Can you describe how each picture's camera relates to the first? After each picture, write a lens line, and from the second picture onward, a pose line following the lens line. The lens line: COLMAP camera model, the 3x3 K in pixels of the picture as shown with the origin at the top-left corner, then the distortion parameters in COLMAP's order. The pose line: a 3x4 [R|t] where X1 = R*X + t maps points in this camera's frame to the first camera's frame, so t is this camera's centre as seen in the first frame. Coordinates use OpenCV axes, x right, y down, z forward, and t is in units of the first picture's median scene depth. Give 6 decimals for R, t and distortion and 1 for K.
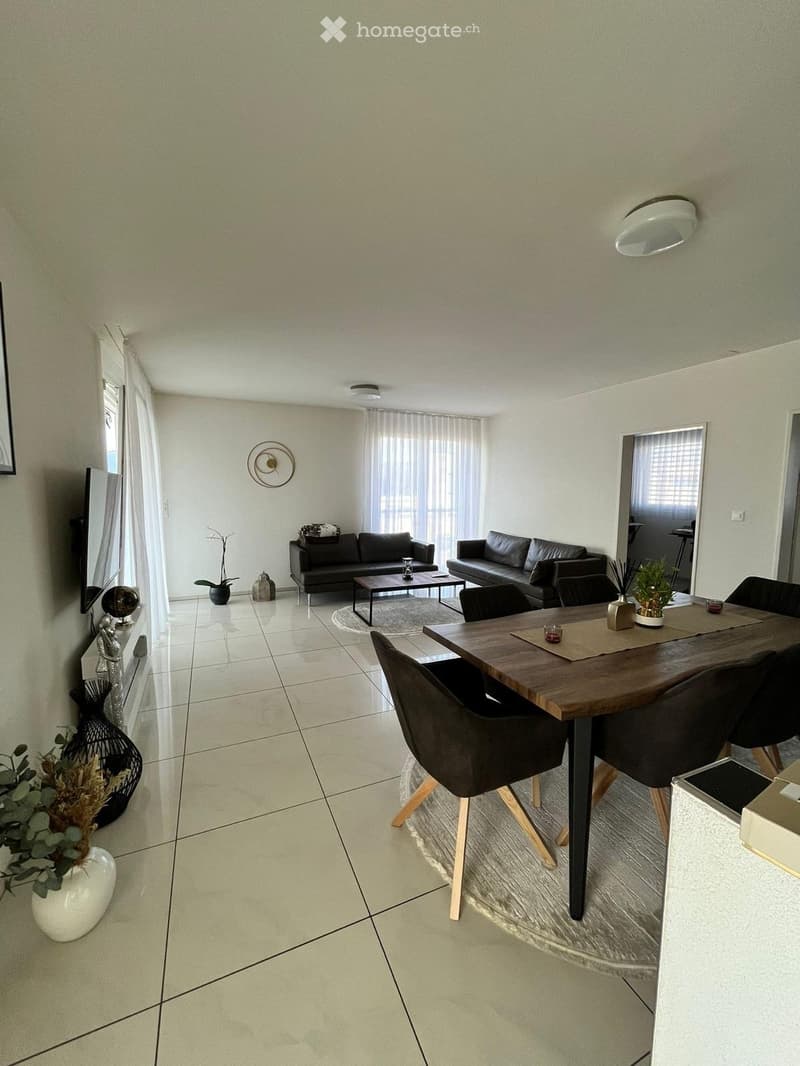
lens RADIAL K [[433.2, 0, 405.3], [0, 433.2, 527.7], [0, 0, 1]] dist [0.000600, -0.001237]
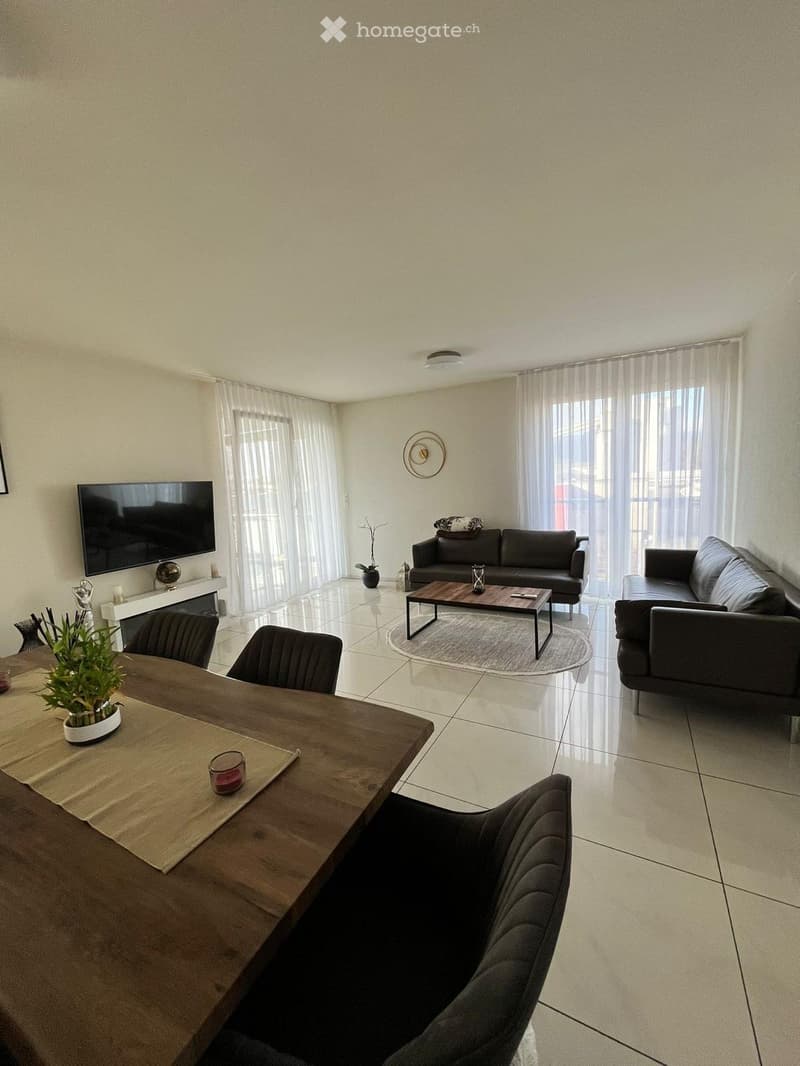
lens RADIAL K [[433.2, 0, 395.8], [0, 433.2, 537.2], [0, 0, 1]] dist [0.000600, -0.001237]
pose [[0.616218, 0.065972, -0.784808, 0.436823], [-0.016912, 0.997364, 0.070561, -0.028099], [0.787394, -0.030208, 0.615709, 0.340794]]
